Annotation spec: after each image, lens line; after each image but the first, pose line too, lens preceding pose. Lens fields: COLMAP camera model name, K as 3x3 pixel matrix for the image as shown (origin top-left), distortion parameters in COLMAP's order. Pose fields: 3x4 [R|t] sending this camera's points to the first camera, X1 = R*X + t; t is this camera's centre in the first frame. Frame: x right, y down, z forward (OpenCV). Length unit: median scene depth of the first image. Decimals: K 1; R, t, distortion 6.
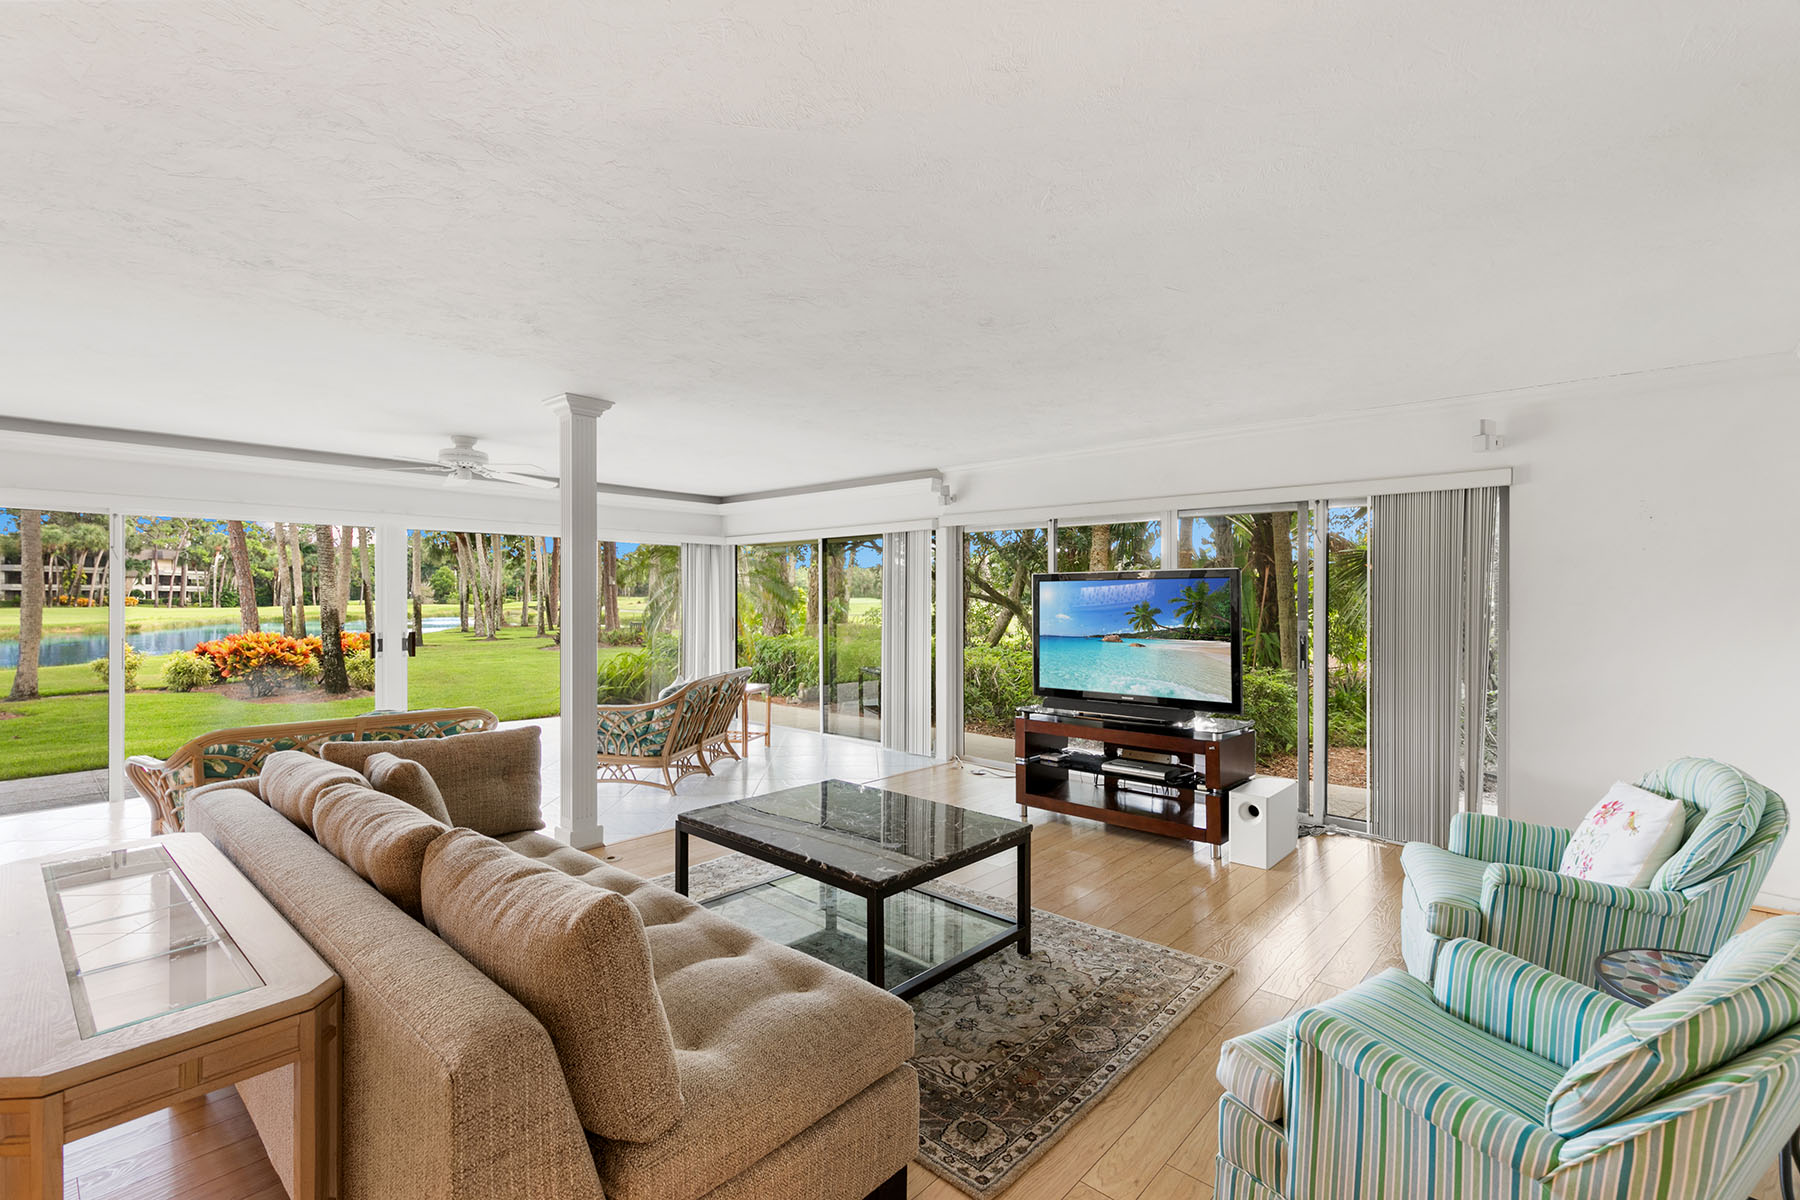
lens RADIAL K [[813.4, 0, 895.1], [0, 813.4, 597.6], [0, 0, 1]] dist [0.009297, -0.002597]
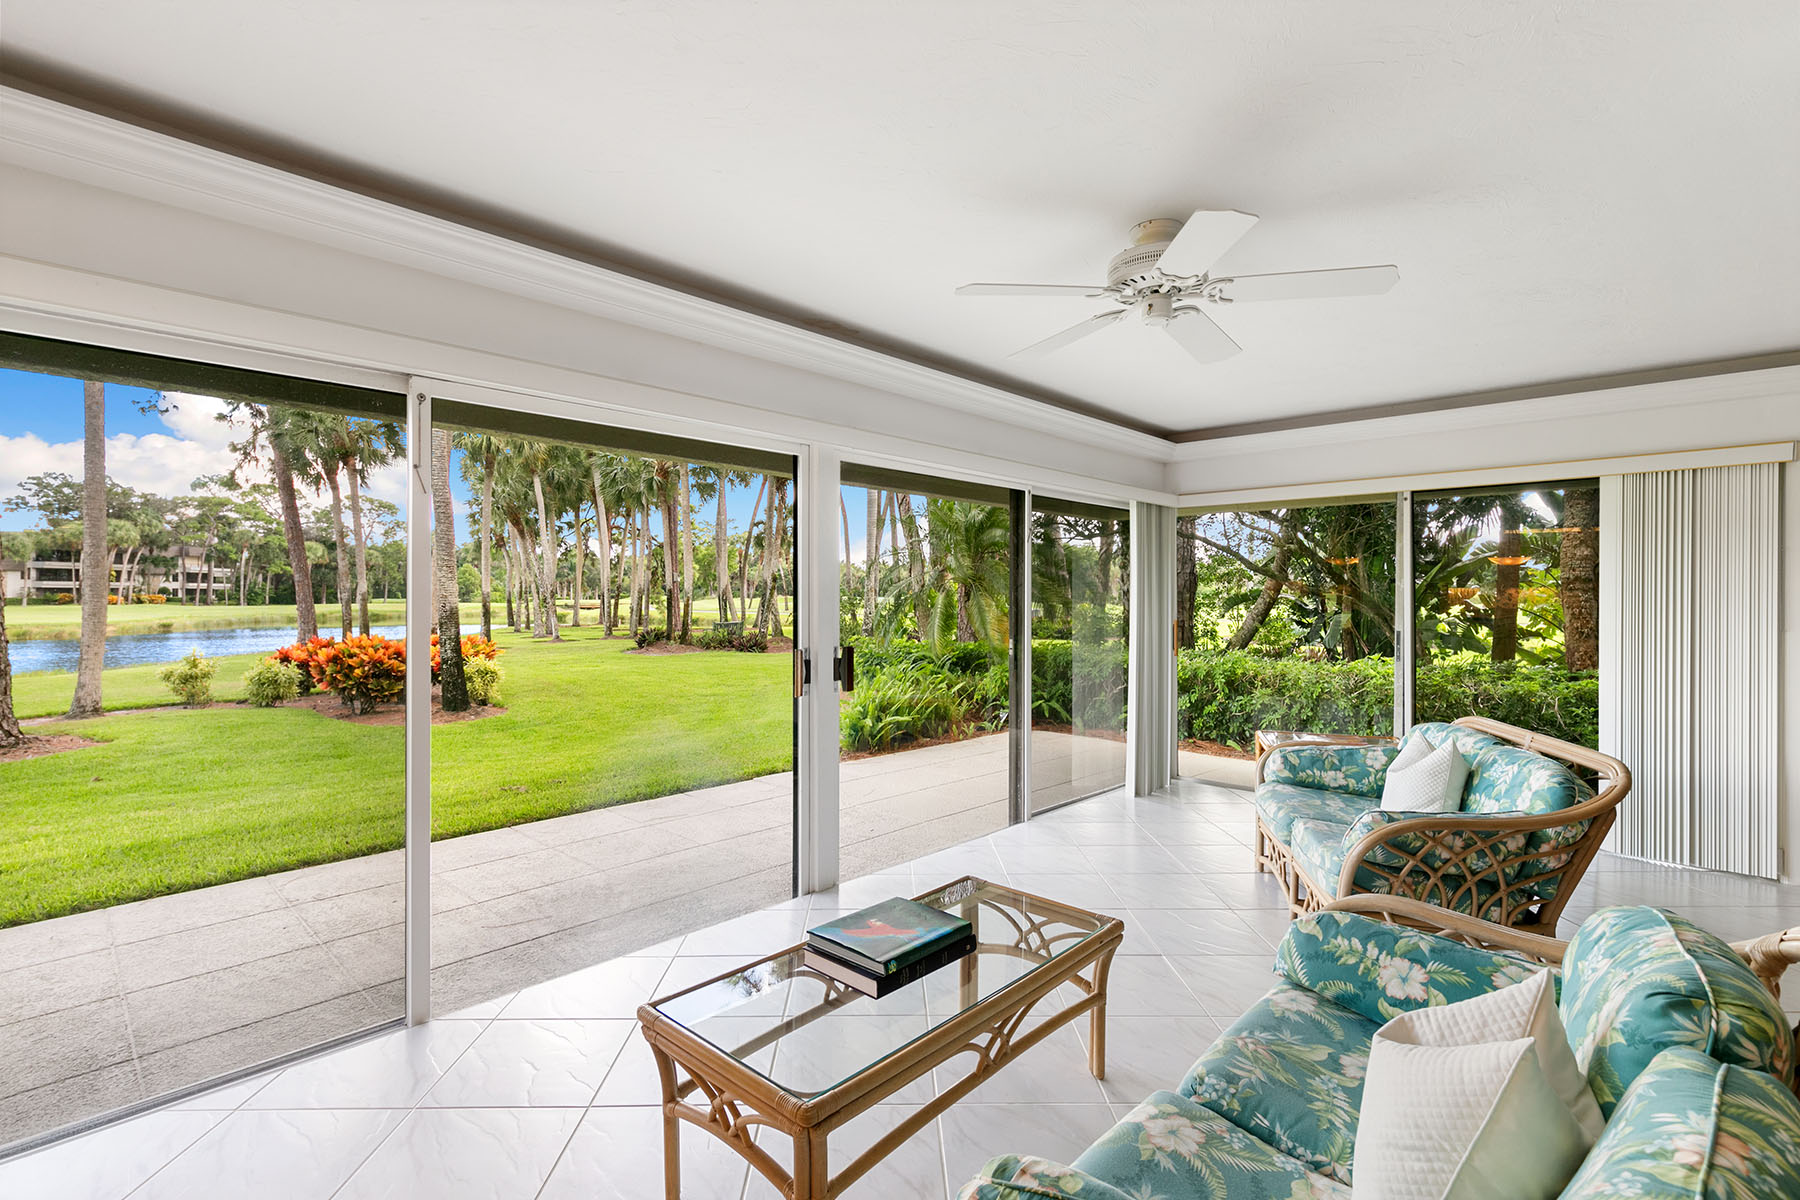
lens RADIAL K [[836.6, 0, 887.6], [0, 836.6, 602.3], [0, 0, 1]] dist [-0.000774, -0.001606]
pose [[0.999551, 0.001468, -0.029941, -0.242524], [-0.001259, 0.999975, 0.007012, 0.003608], [0.029950, -0.006971, 0.999527, 0.194885]]
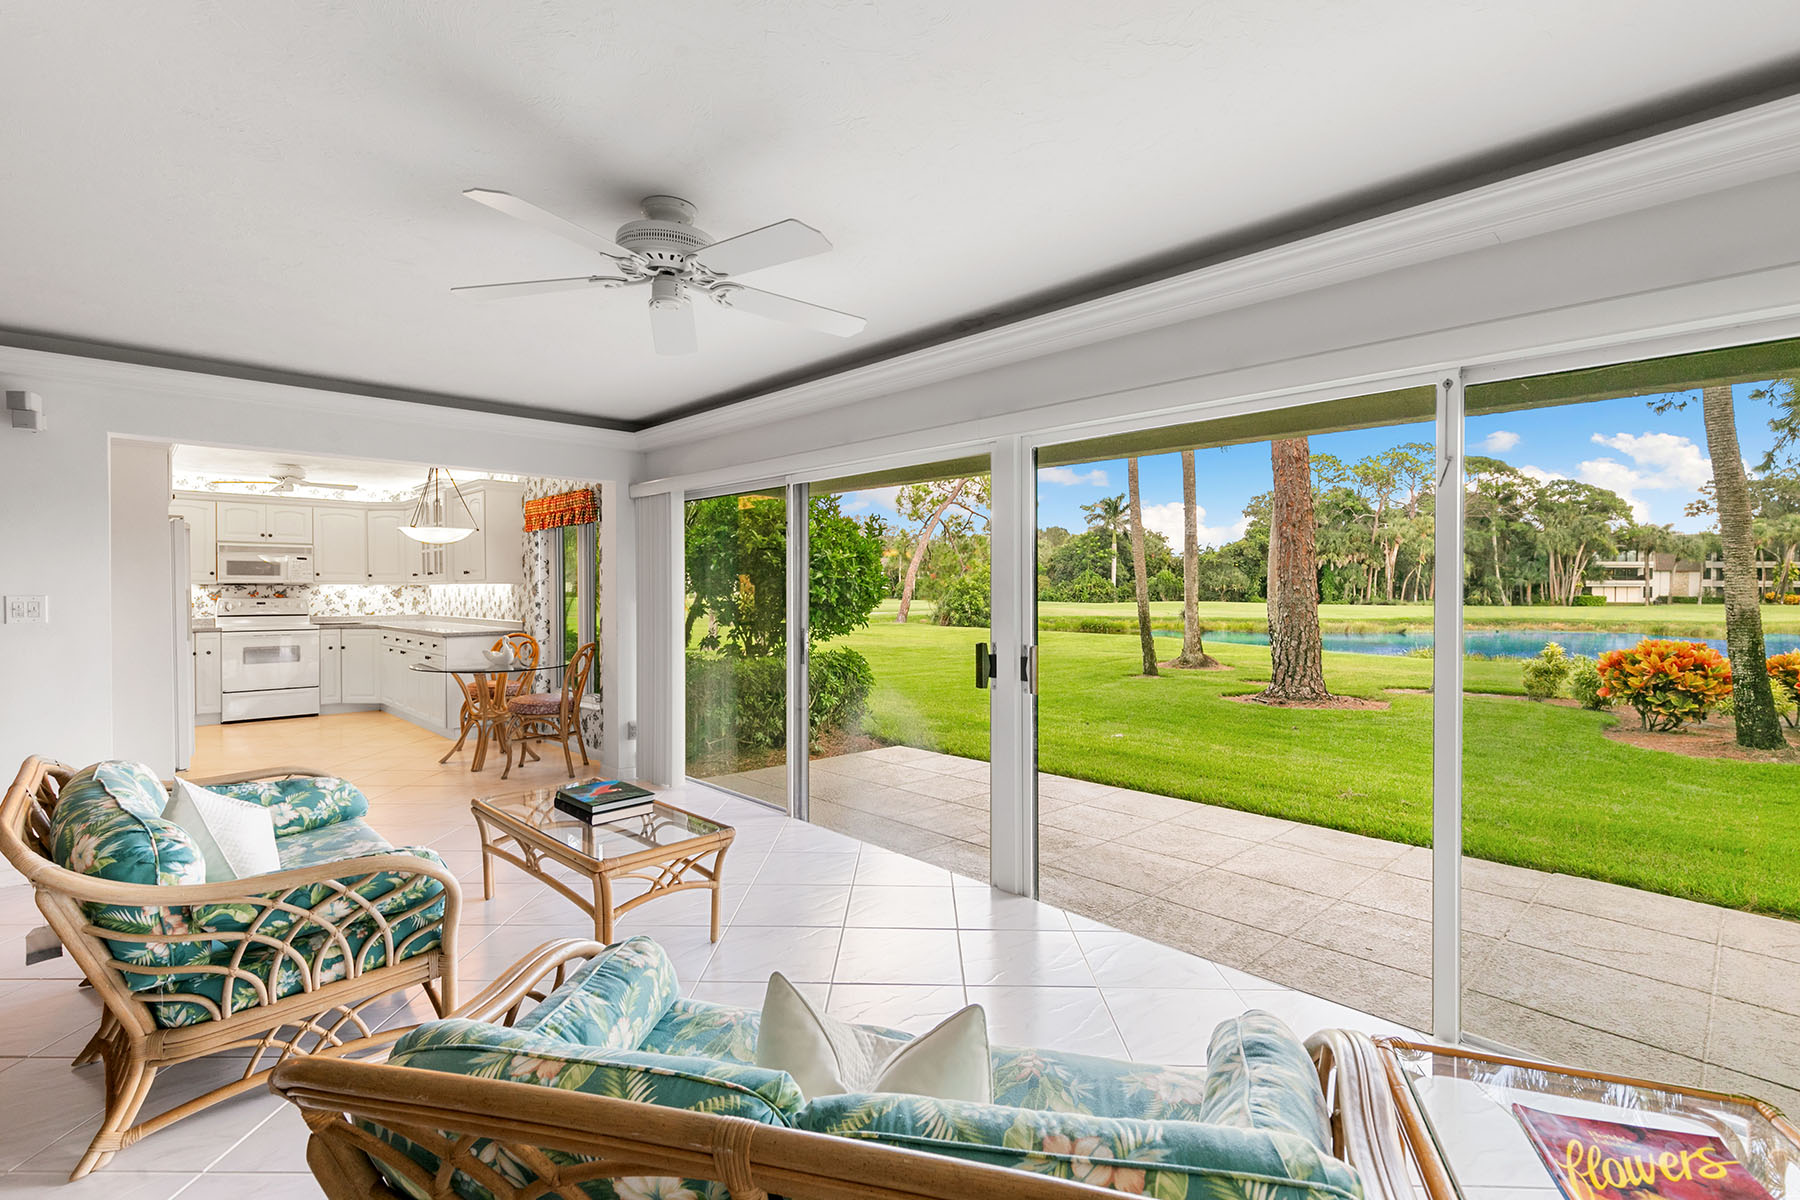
lens RADIAL K [[813.4, 0, 902.0], [0, 813.4, 599.8], [0, 0, 1]] dist [0.009297, -0.002597]
pose [[-0.064511, 0.010361, -0.997863, -0.035944], [-0.004340, 0.999934, 0.010663, 0.003795], [0.997908, 0.005019, -0.064461, 0.421493]]
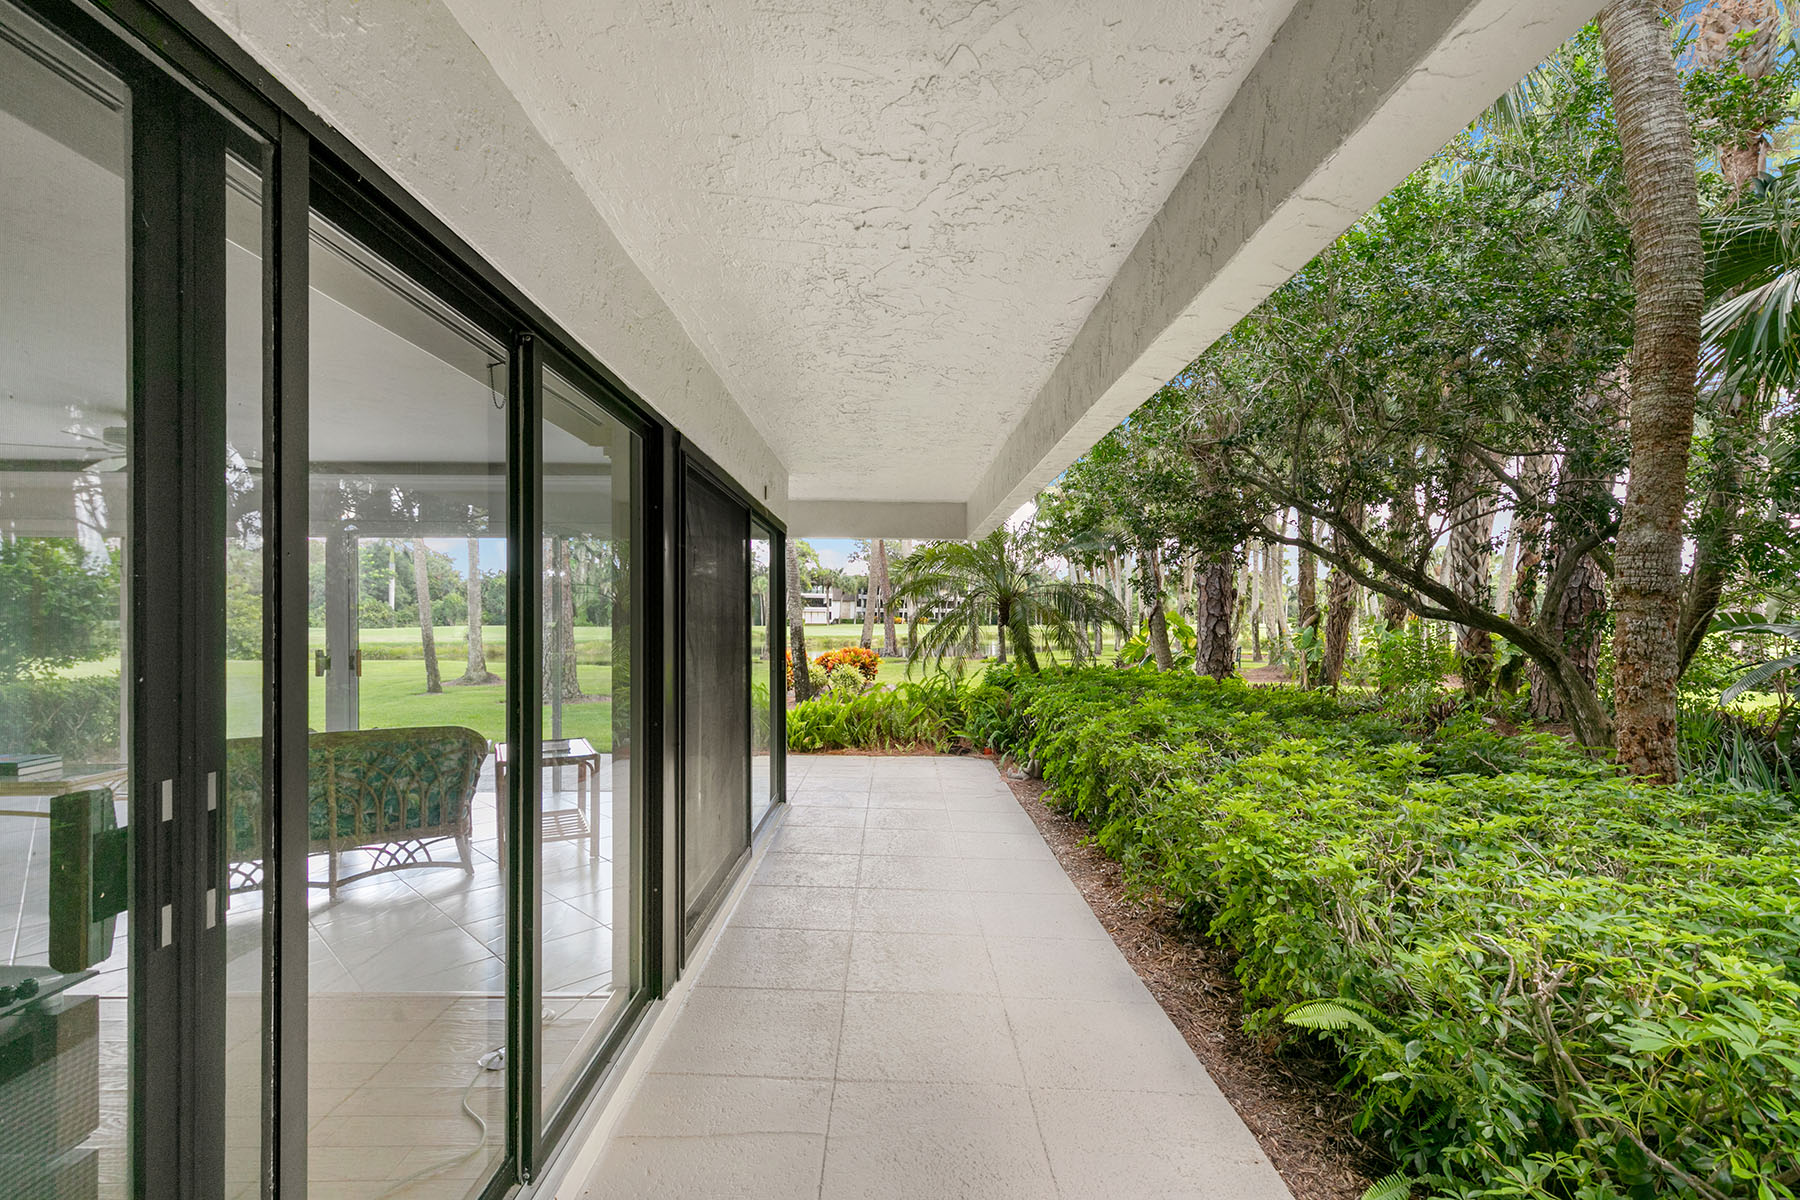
lens RADIAL K [[813.4, 0, 889.8], [0, 813.4, 612.1], [0, 0, 1]] dist [0.009297, -0.002597]
pose [[0.673707, -0.003142, -0.738992, 0.214676], [-0.002423, 0.999976, -0.006461, 0.002355], [0.738995, 0.006144, 0.673683, 0.365088]]
